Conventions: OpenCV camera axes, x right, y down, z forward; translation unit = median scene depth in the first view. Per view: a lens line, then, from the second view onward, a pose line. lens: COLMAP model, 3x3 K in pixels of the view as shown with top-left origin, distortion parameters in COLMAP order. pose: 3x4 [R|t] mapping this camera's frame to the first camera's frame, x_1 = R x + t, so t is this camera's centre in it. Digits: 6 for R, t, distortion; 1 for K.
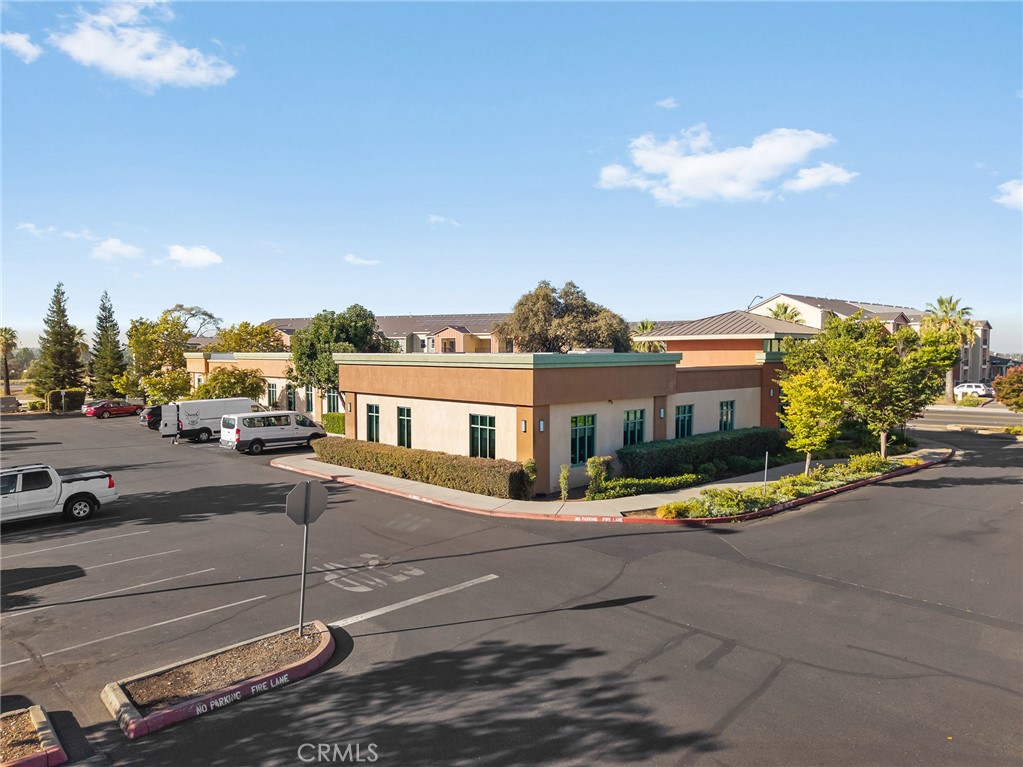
lens RADIAL K [[703.8, 0, 508.3], [0, 703.8, 382.8], [0, 0, 1]] dist [0.012032, 0.002869]
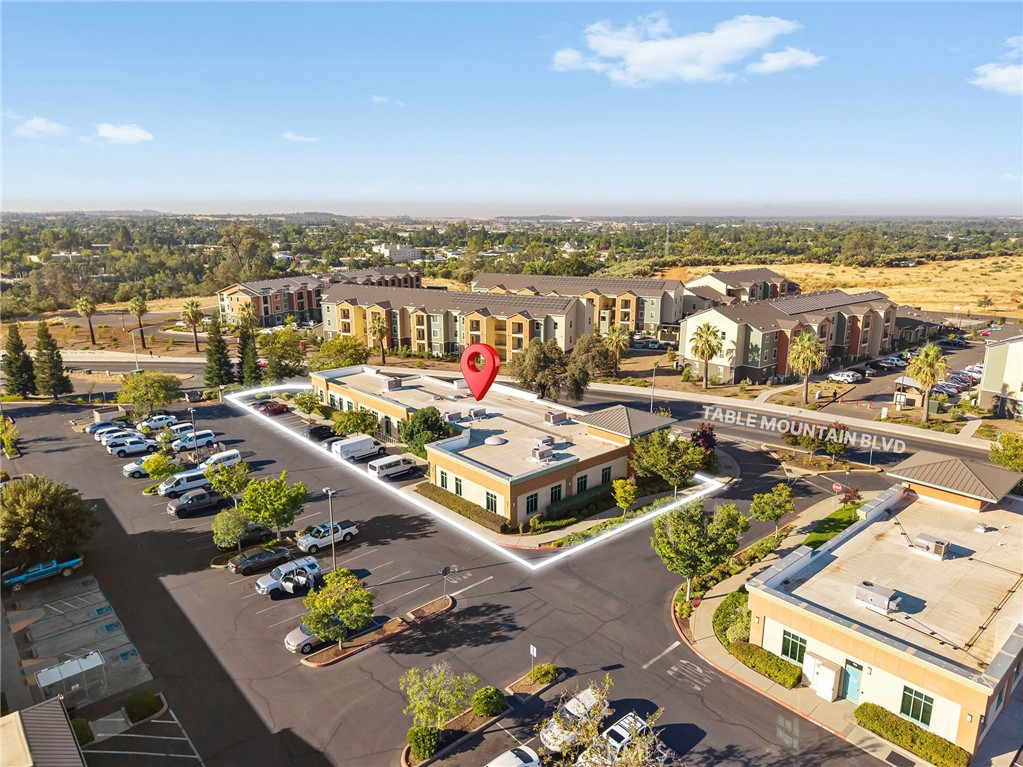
lens RADIAL K [[703.8, 0, 513.5], [0, 703.8, 387.0], [0, 0, 1]] dist [0.012032, 0.002869]
pose [[0.999602, 0.008529, -0.026878, 0.094362], [-0.002949, 0.979555, 0.201155, -0.744221], [0.028045, -0.200996, 0.979191, -1.224898]]
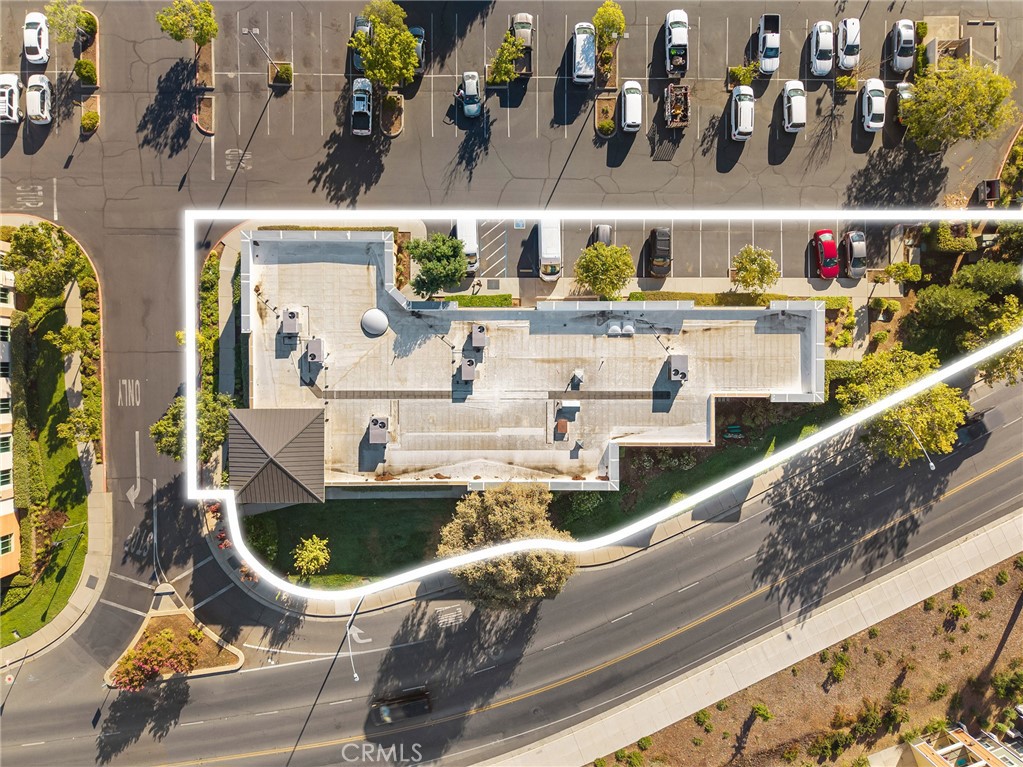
lens RADIAL K [[703.8, 0, 513.2], [0, 703.8, 379.4], [0, 0, 1]] dist [0.012032, 0.002869]
pose [[-0.687787, 0.725822, 0.011454, -0.228516], [-0.038420, -0.052154, 0.997900, -2.197953], [0.724895, 0.685903, 0.063757, 1.530783]]
